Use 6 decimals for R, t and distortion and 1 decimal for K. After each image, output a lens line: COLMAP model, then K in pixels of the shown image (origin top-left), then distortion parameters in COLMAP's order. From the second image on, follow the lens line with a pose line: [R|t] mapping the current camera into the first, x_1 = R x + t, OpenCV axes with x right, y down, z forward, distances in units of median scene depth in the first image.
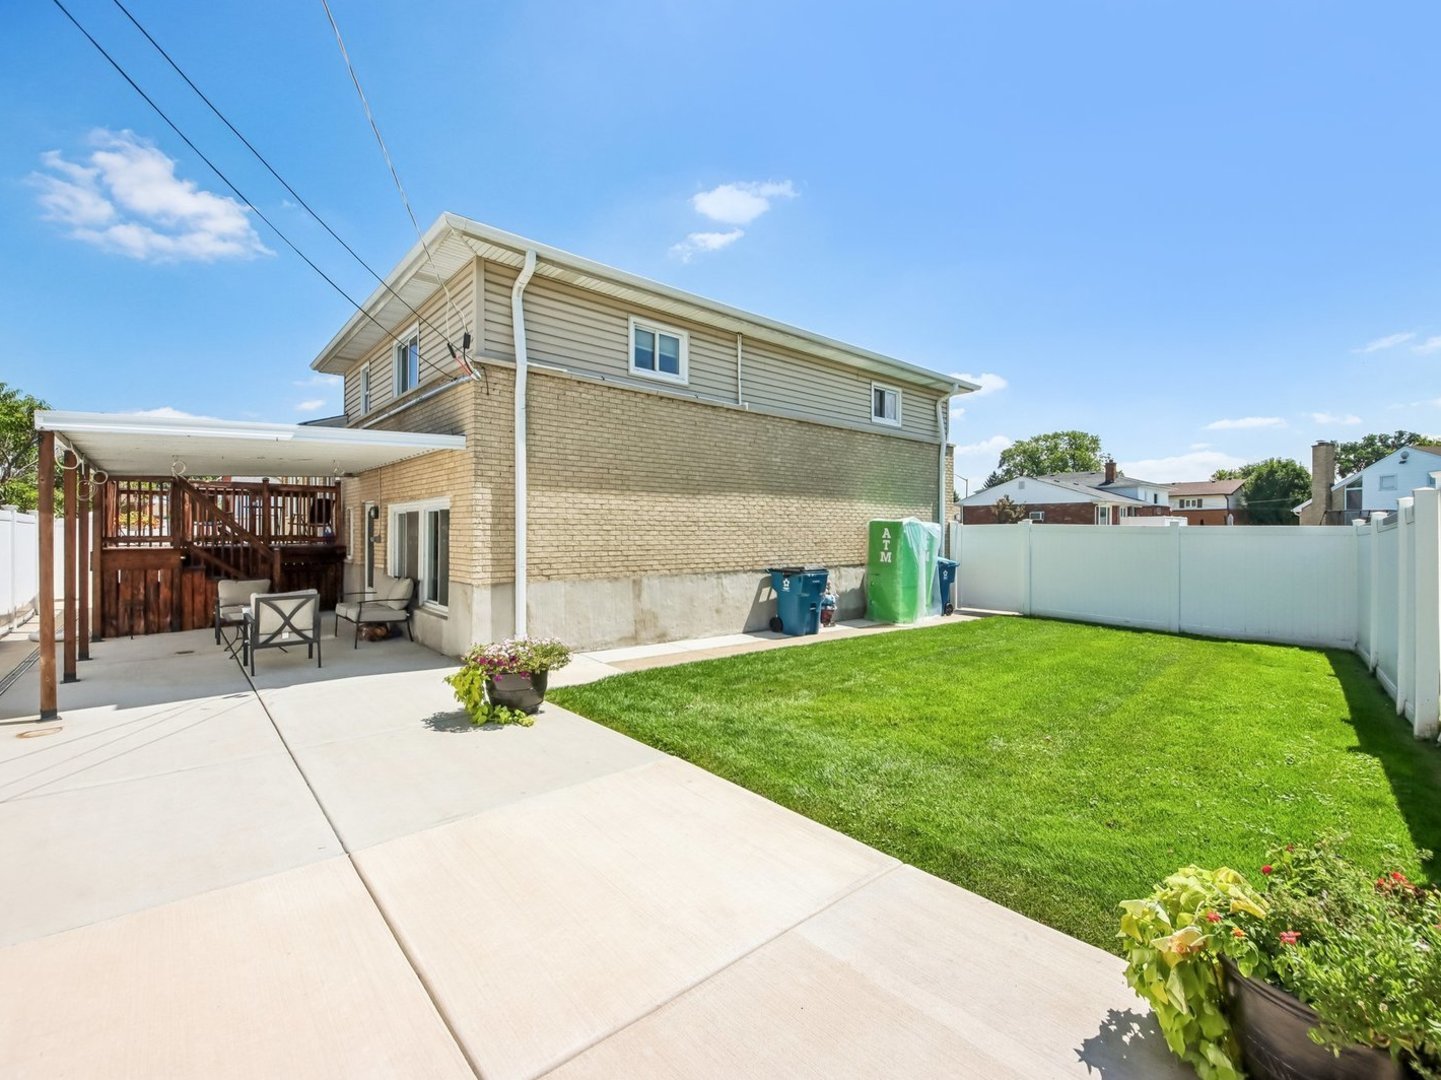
lens RADIAL K [[615.4, 0, 711.2], [0, 615.4, 537.6], [0, 0, 1]] dist [0.013360, -0.004506]
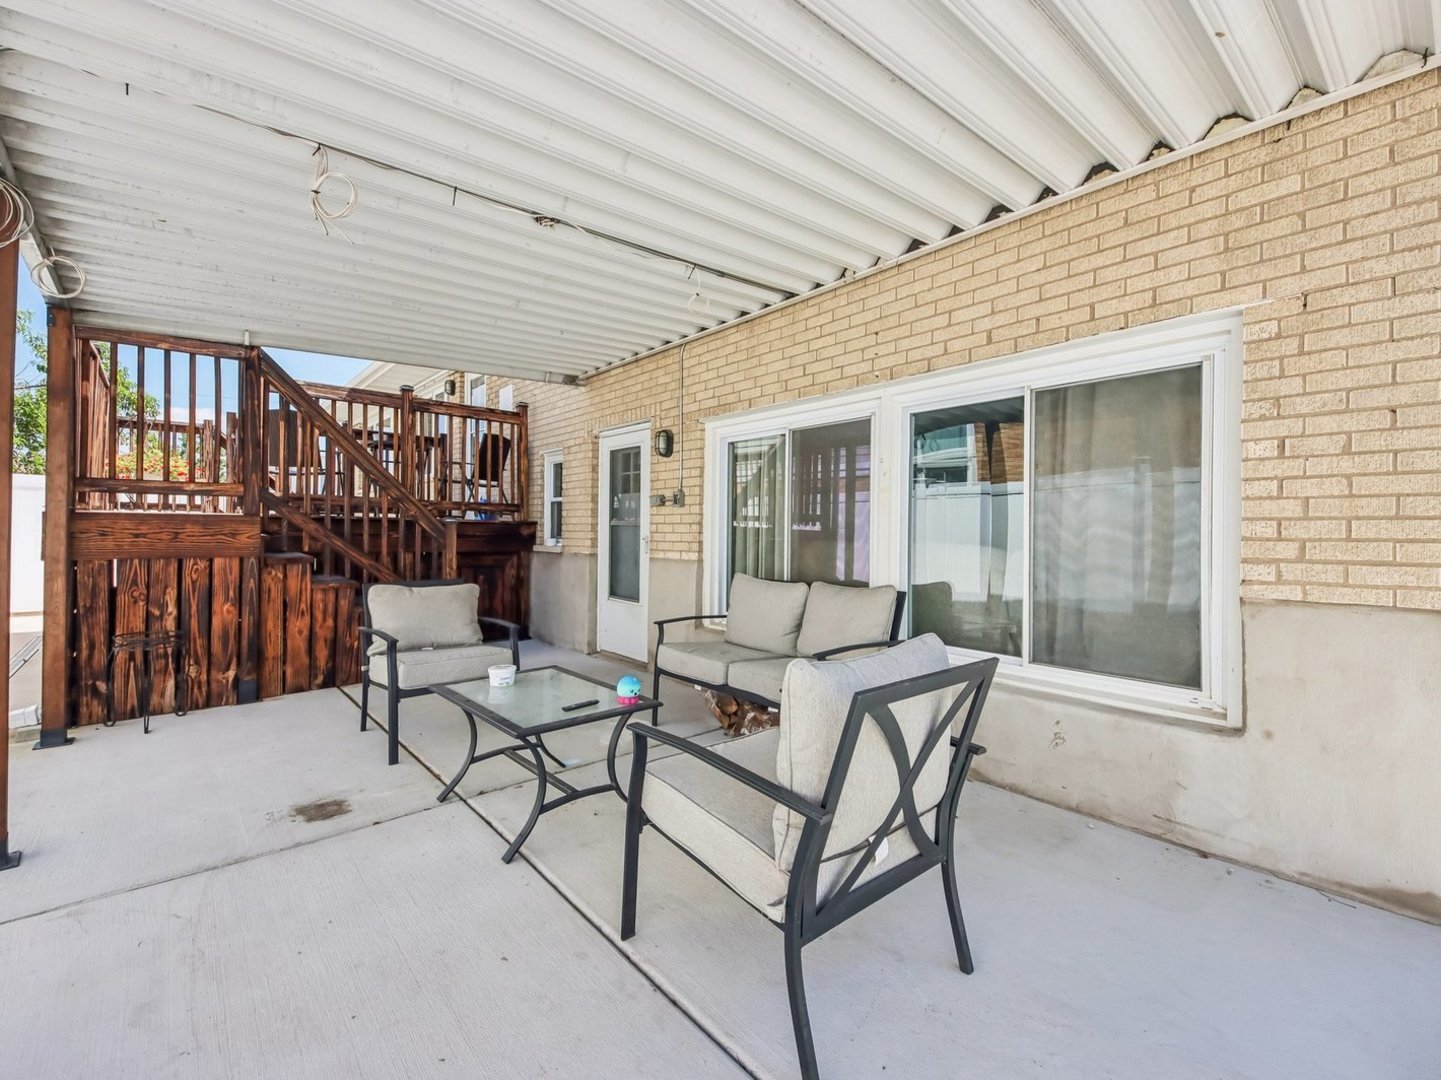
lens RADIAL K [[615.4, 0, 725.4], [0, 615.4, 537.6], [0, 0, 1]] dist [0.013360, -0.004506]
pose [[0.999869, 0.008106, 0.013985, -0.392385], [-0.008045, 0.999958, -0.004461, 0.026228], [-0.014021, 0.004348, 0.999892, 0.411301]]
